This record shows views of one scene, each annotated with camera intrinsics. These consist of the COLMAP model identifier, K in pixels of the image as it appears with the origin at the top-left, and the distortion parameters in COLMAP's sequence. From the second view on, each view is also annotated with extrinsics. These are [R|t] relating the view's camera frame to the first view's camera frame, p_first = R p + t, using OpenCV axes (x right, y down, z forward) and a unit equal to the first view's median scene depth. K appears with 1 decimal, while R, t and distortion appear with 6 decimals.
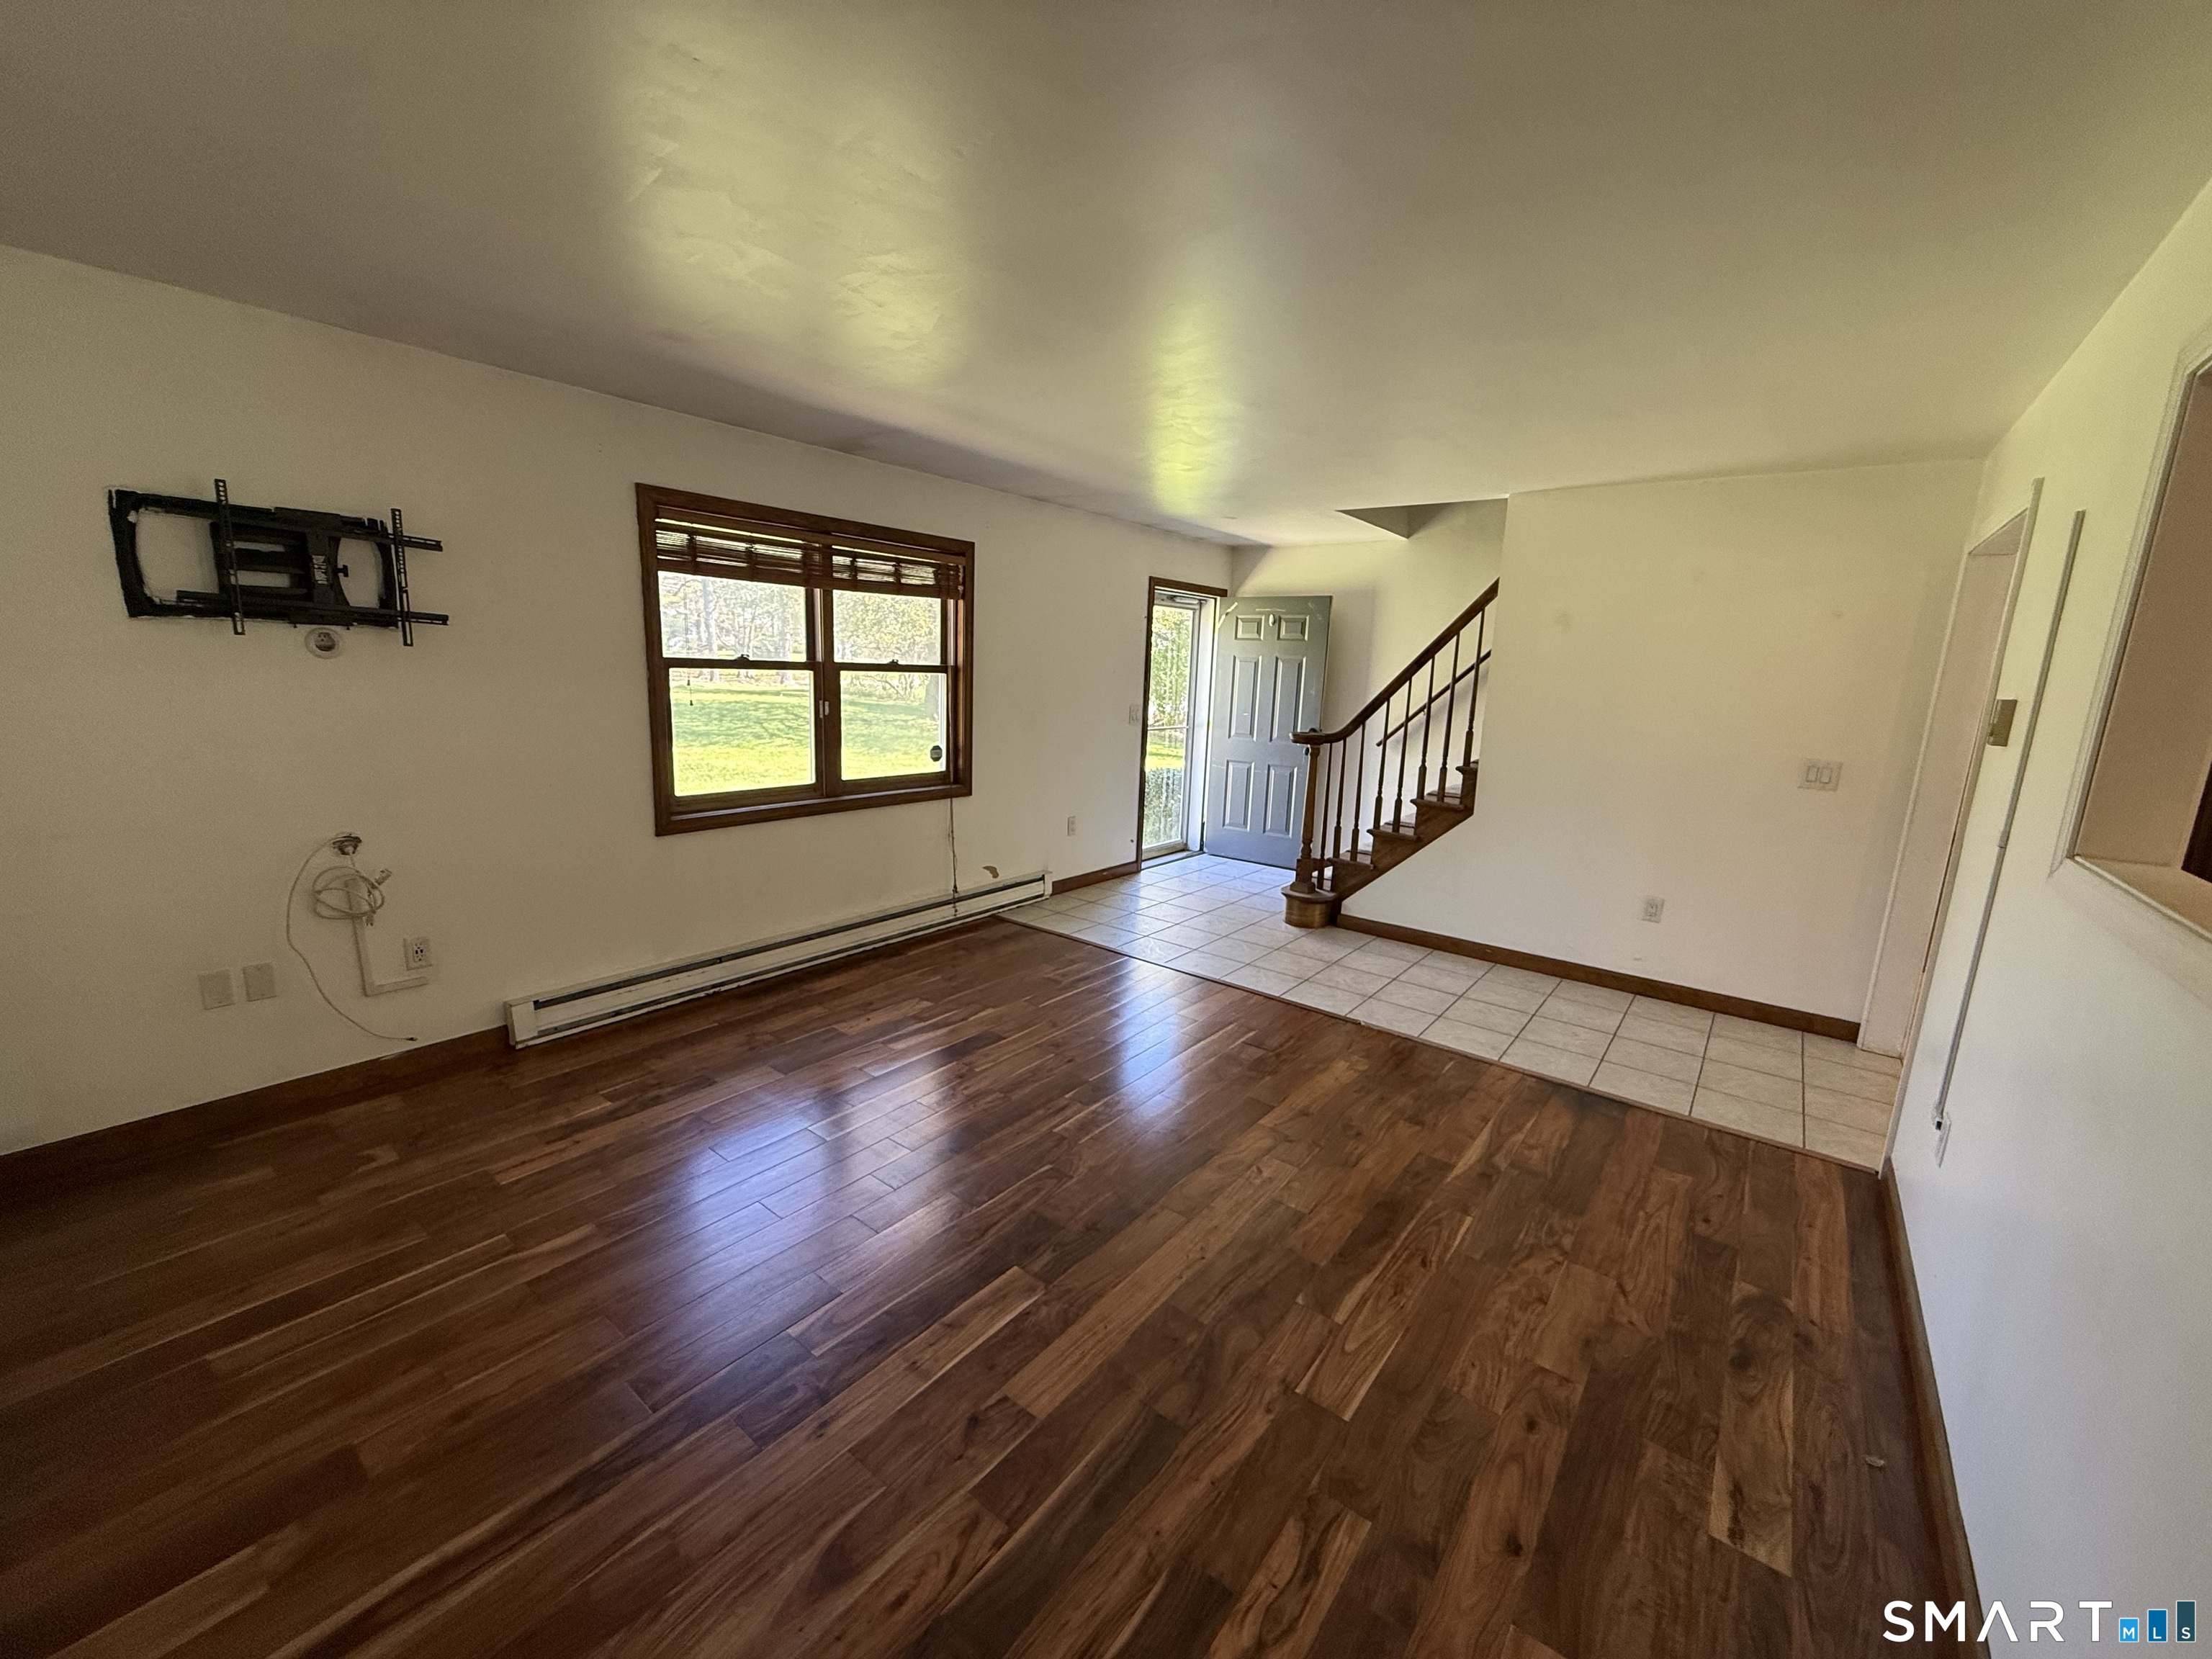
lens RADIAL K [[882.0, 0, 1096.8], [0, 882.0, 828.9], [0, 0, 1]] dist [-0.000552, -0.000251]
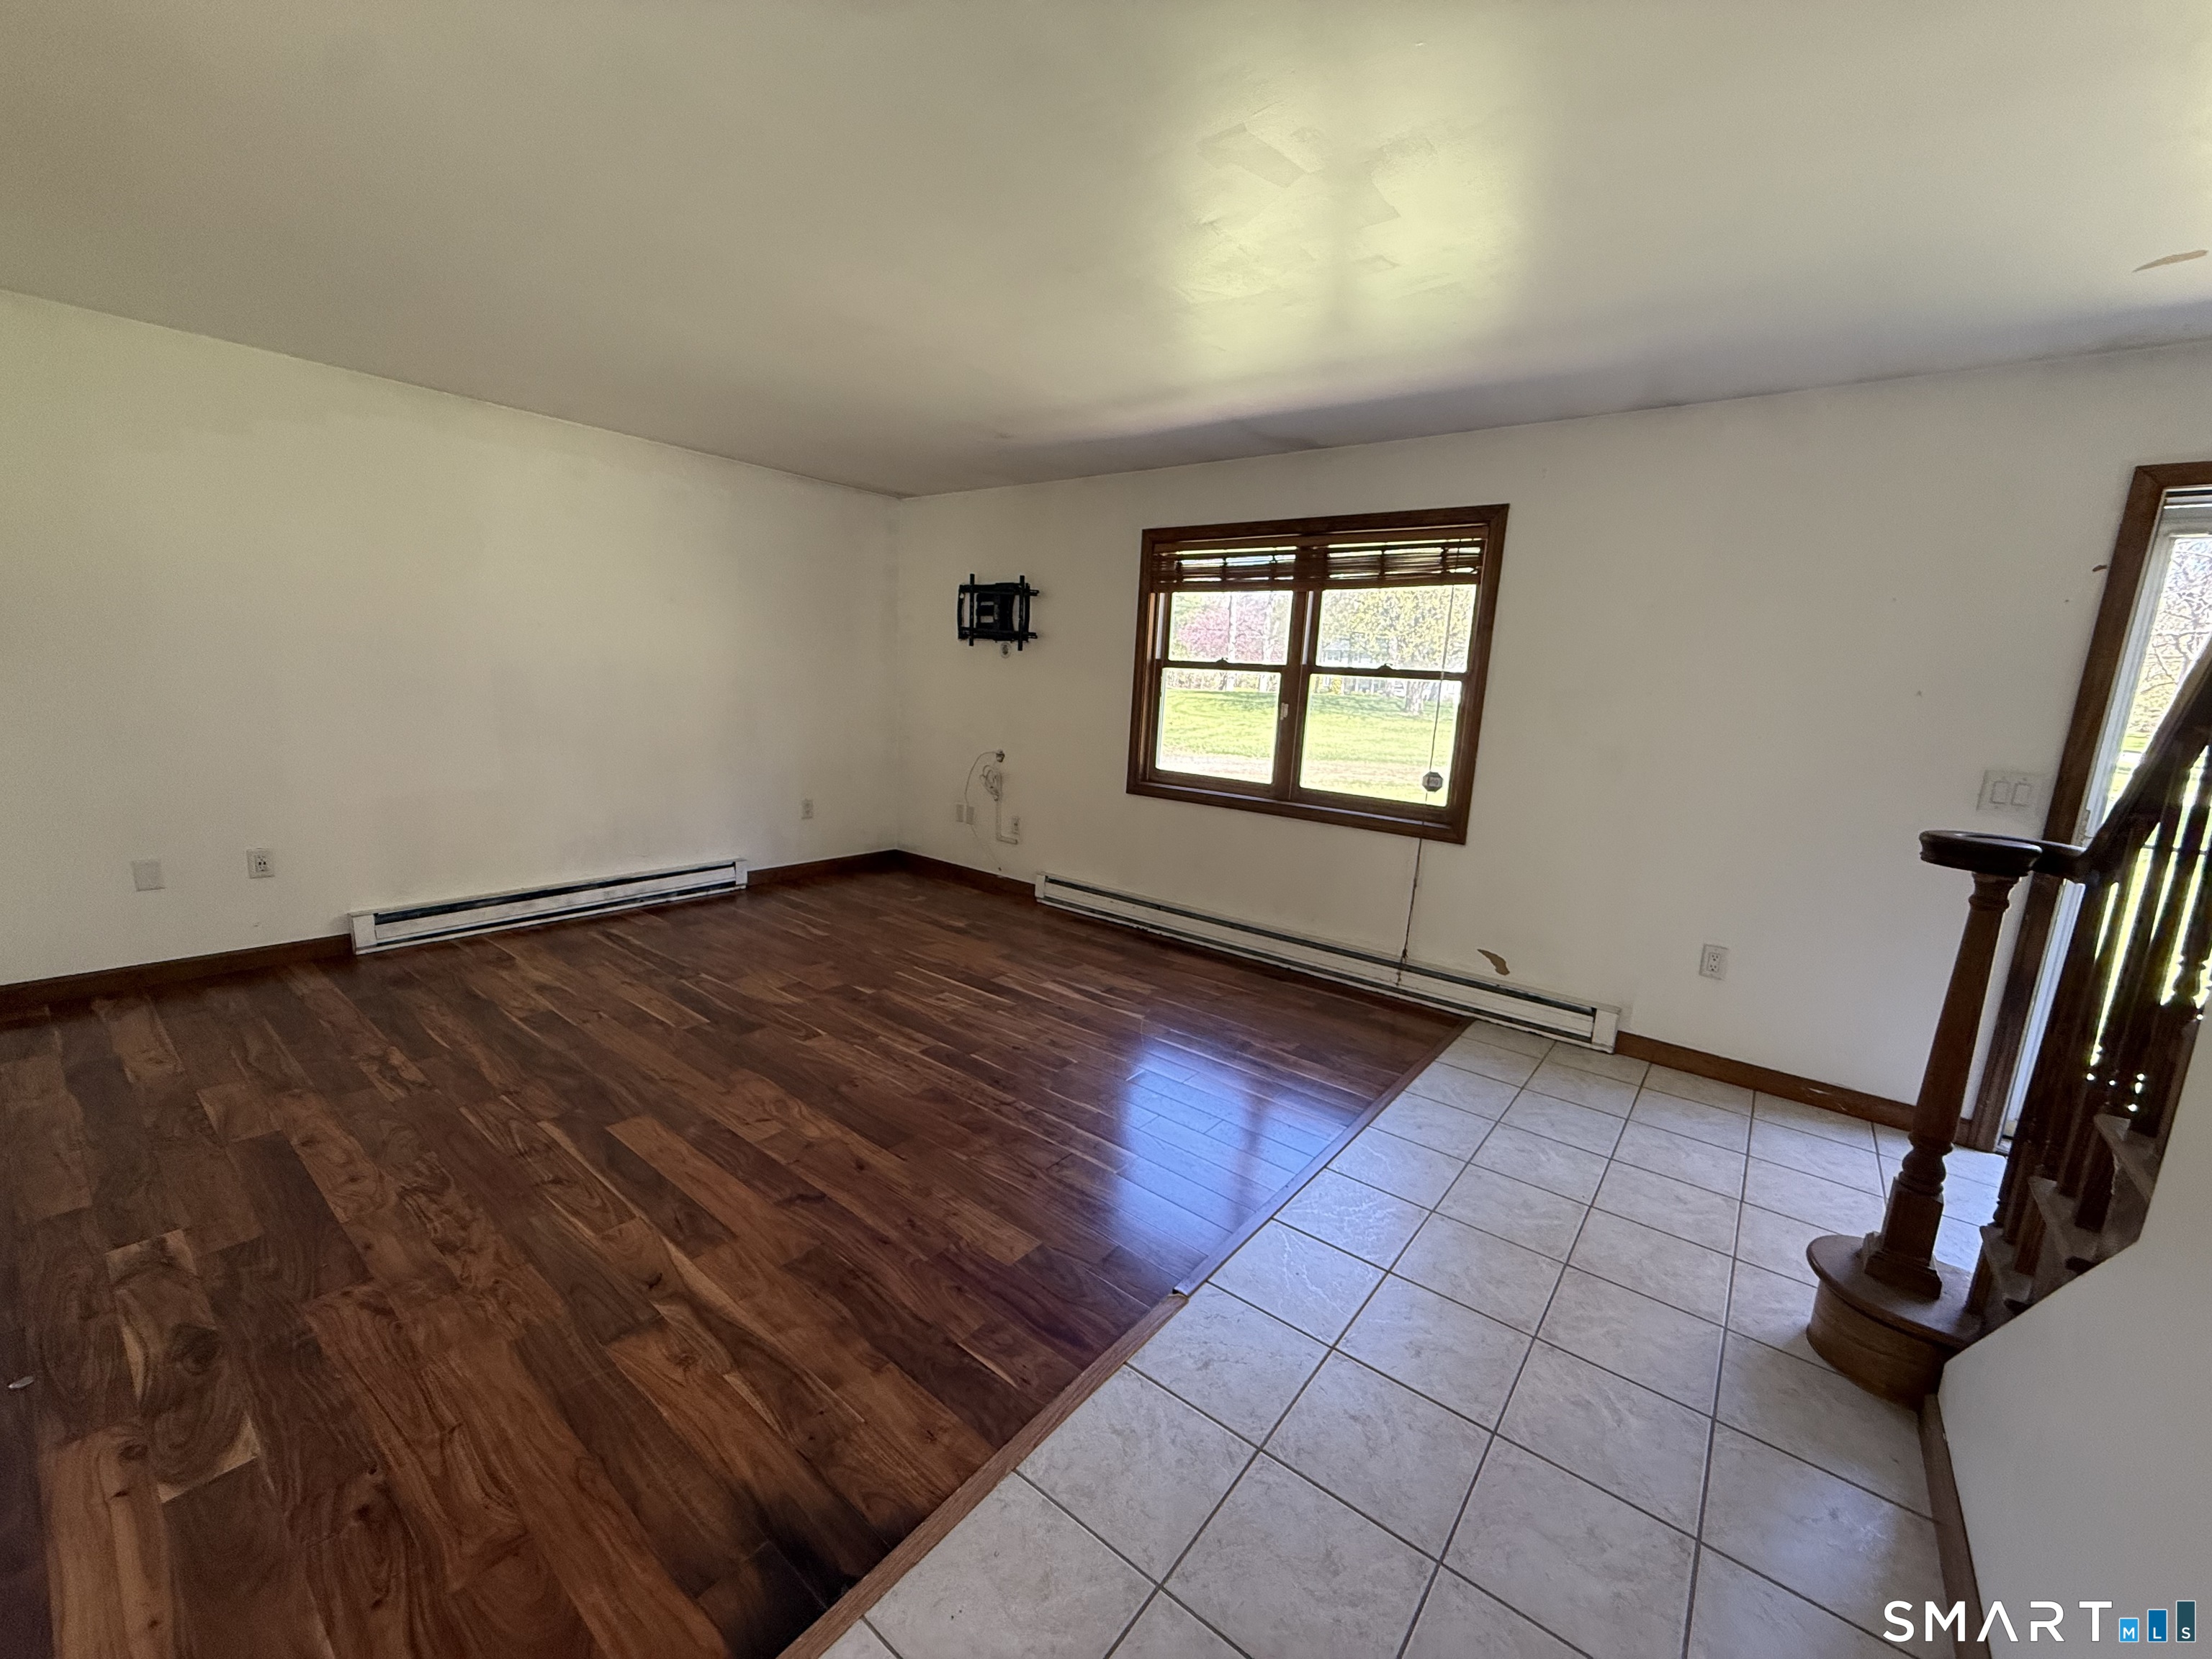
lens RADIAL K [[882.0, 0, 1096.8], [0, 882.0, 828.9], [0, 0, 1]] dist [-0.000552, -0.000251]
pose [[-0.005073, 0.138683, -0.990324, 0.779589], [-0.235929, 0.962213, 0.135955, -0.103418], [0.971757, 0.234336, 0.027838, 0.881439]]
